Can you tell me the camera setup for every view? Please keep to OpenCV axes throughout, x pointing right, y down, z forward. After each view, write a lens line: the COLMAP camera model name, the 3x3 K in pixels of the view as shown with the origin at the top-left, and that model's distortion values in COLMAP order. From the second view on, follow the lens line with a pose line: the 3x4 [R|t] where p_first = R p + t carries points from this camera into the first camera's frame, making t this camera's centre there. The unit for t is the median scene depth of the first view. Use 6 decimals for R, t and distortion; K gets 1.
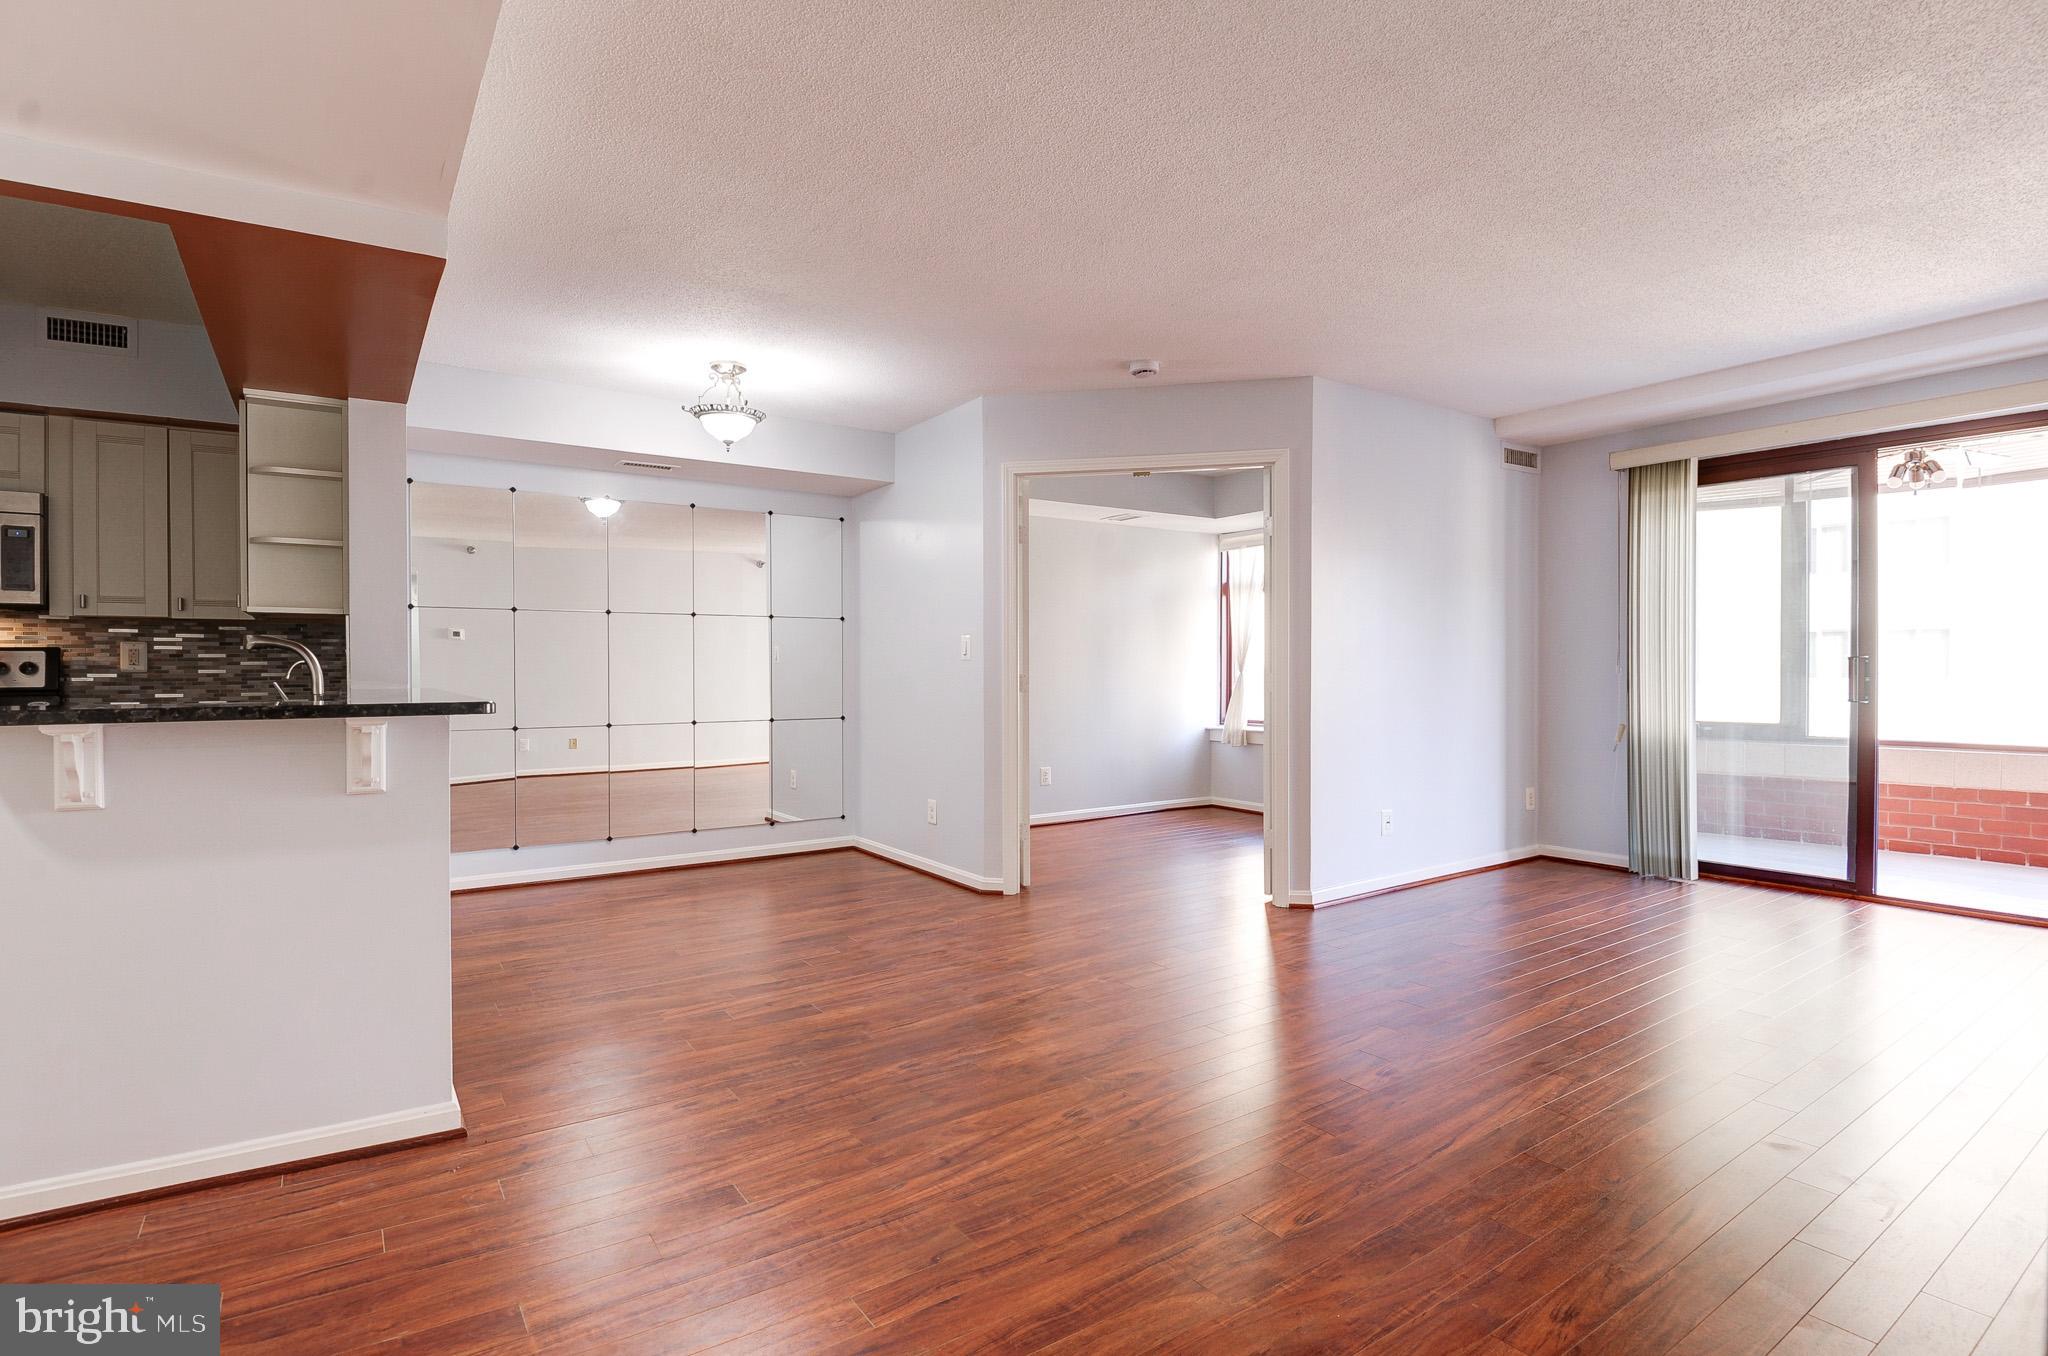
lens RADIAL K [[980.1, 0, 992.5], [0, 980.1, 666.4], [0, 0, 1]] dist [0.029224, -0.041726]
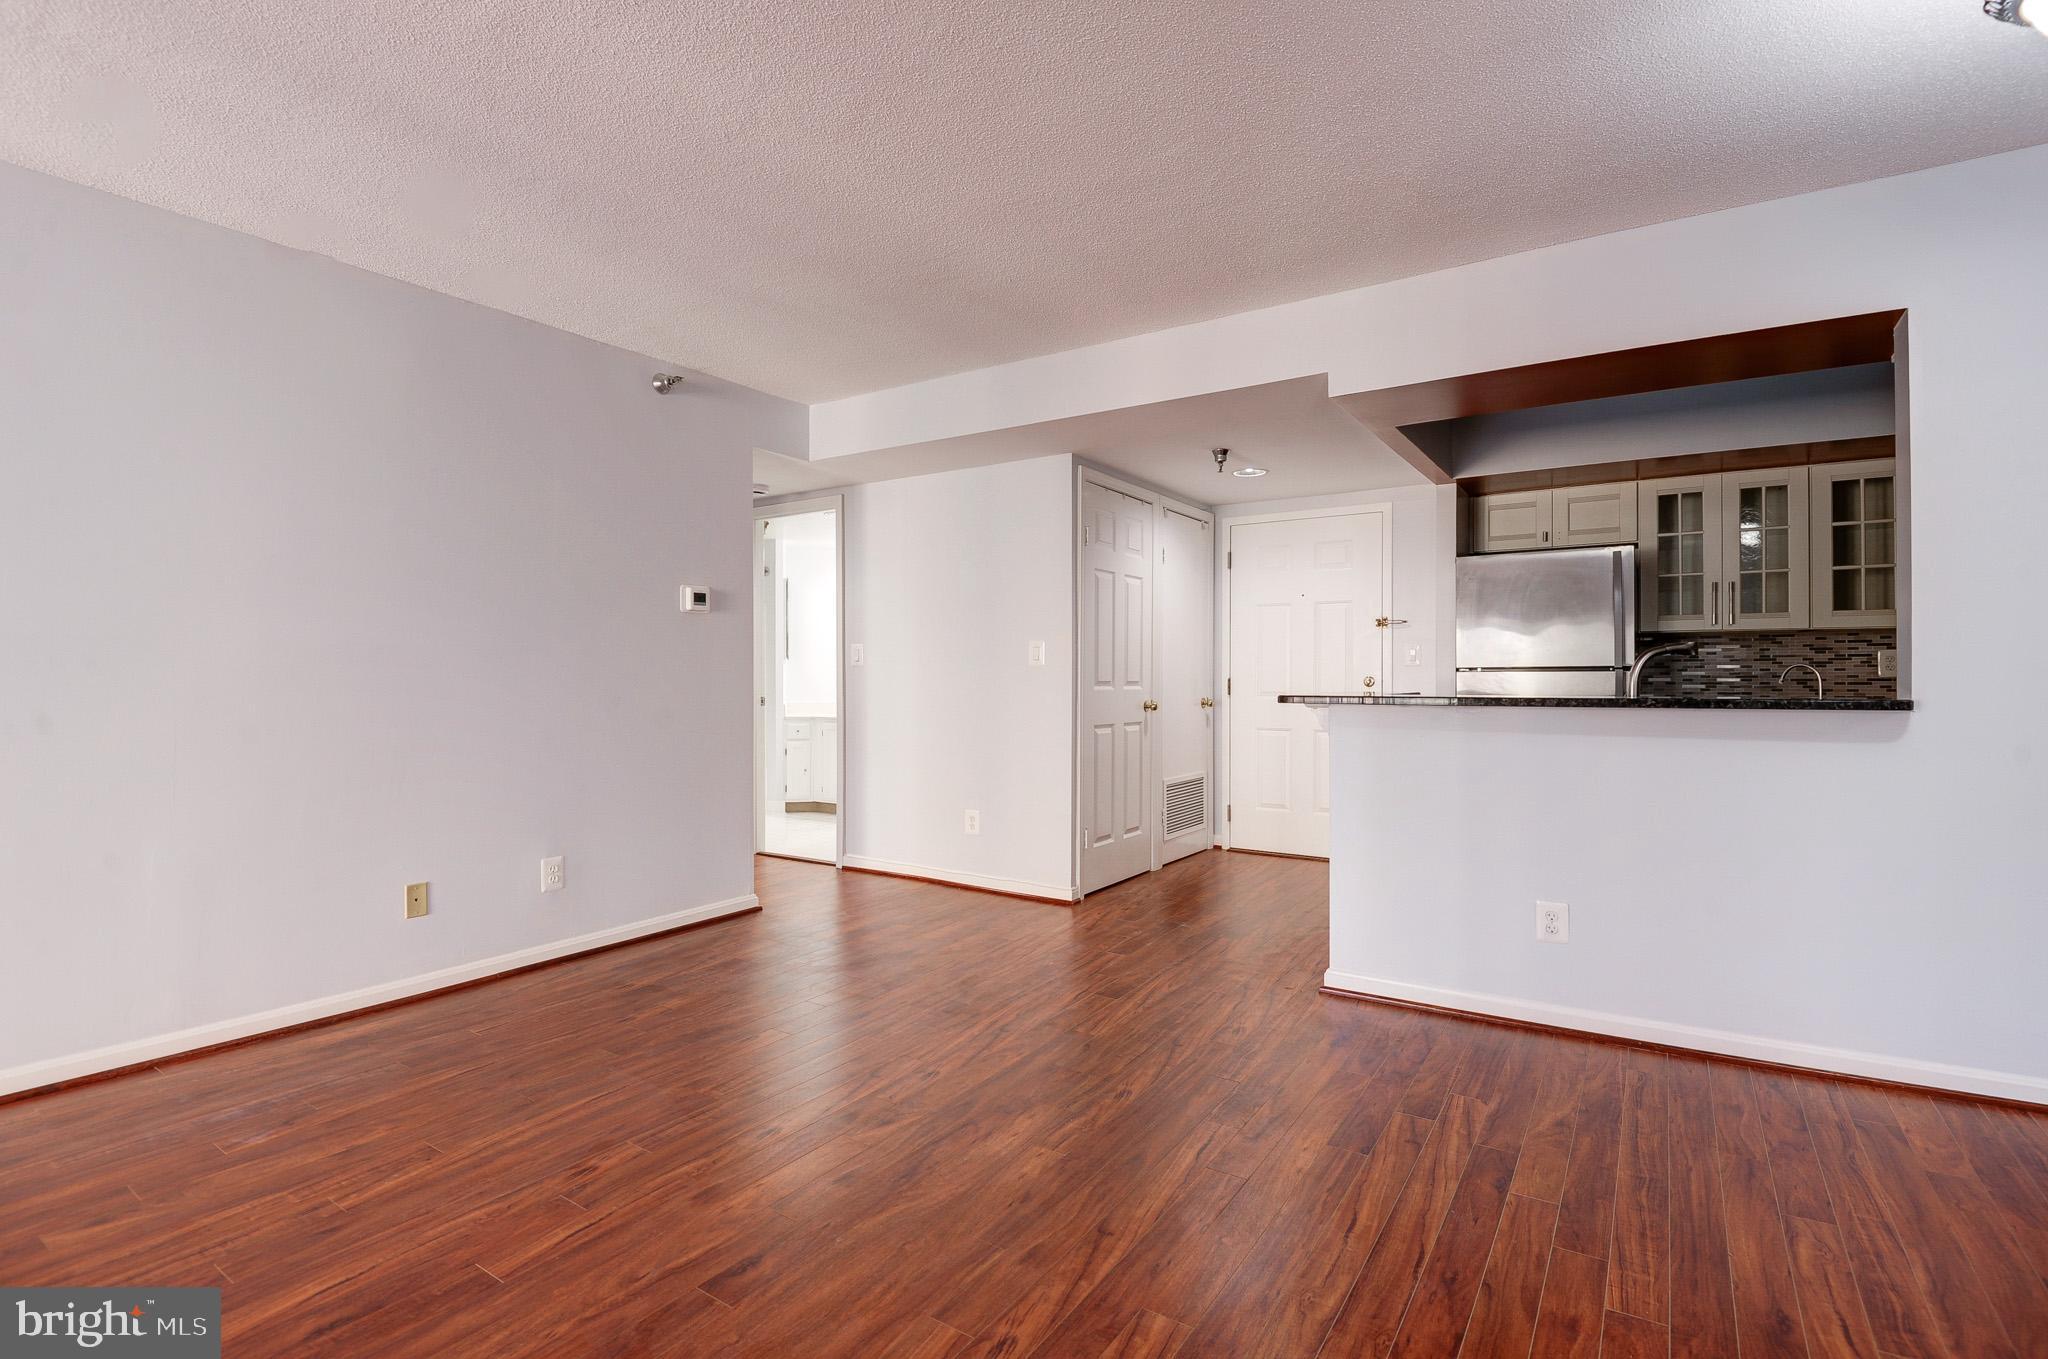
lens RADIAL K [[961.9, 0, 1024.0], [0, 961.9, 679.5], [0, 0, 1]] dist [0.004913, -0.021934]
pose [[-0.923698, 0.005771, -0.383079, 0.244565], [0.003472, 0.999972, 0.006693, 0.001115], [0.383107, 0.004852, -0.923691, 1.252853]]
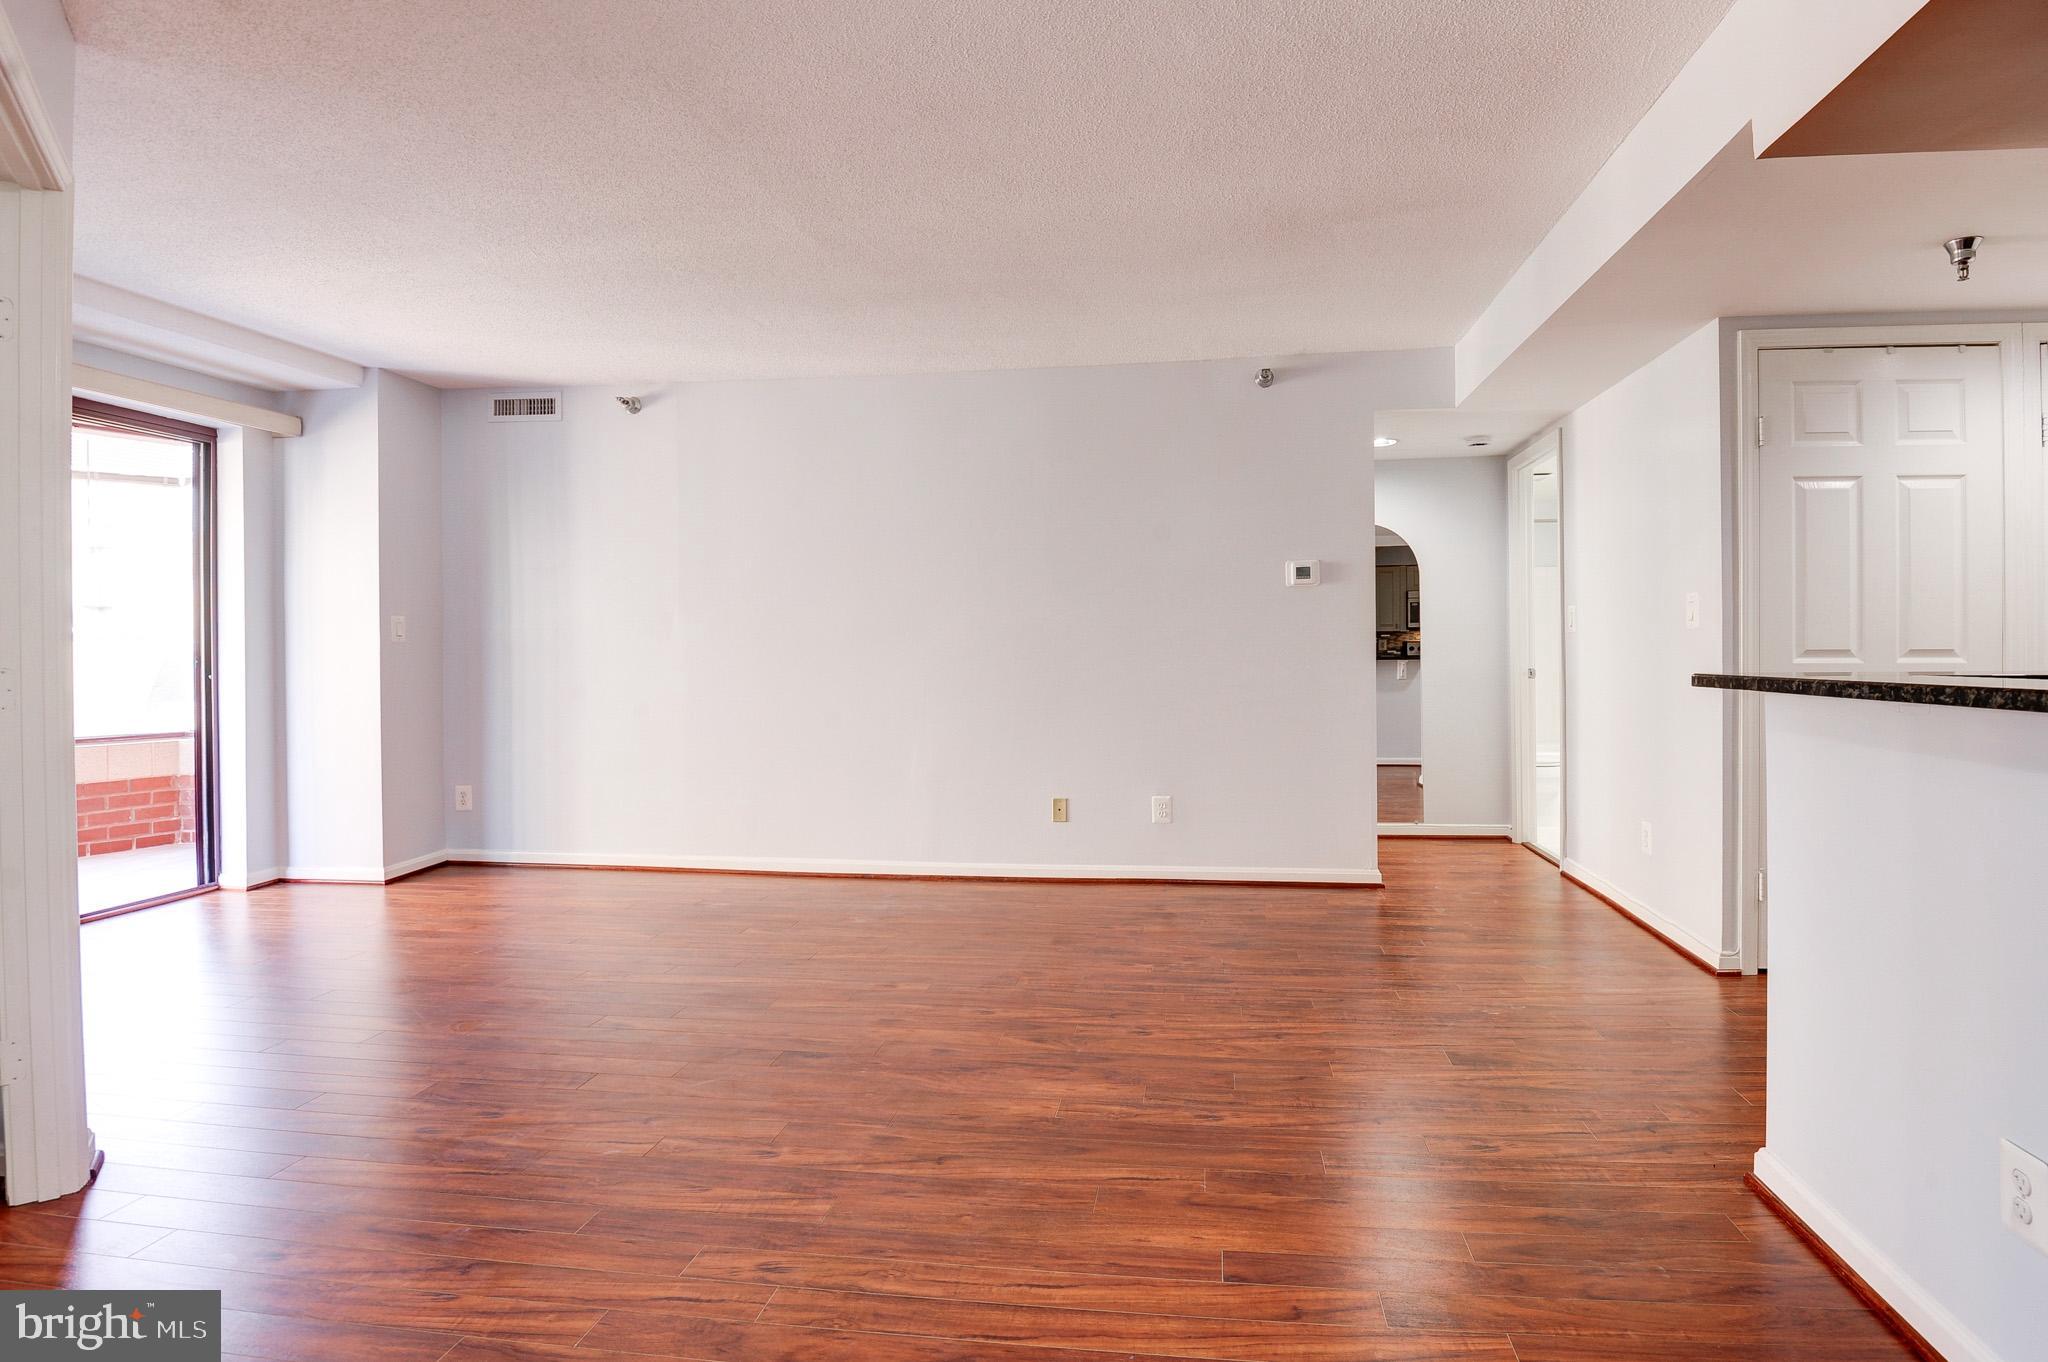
lens RADIAL K [[1017.2, 0, 1070.9], [0, 1017.2, 646.9], [0, 0, 1]] dist [0.014688, -0.028405]
pose [[-0.747999, 0.011992, 0.663592, -0.397802], [0.011511, 0.999921, -0.005095, 0.006449], [-0.663600, 0.003828, -0.748077, 1.190850]]
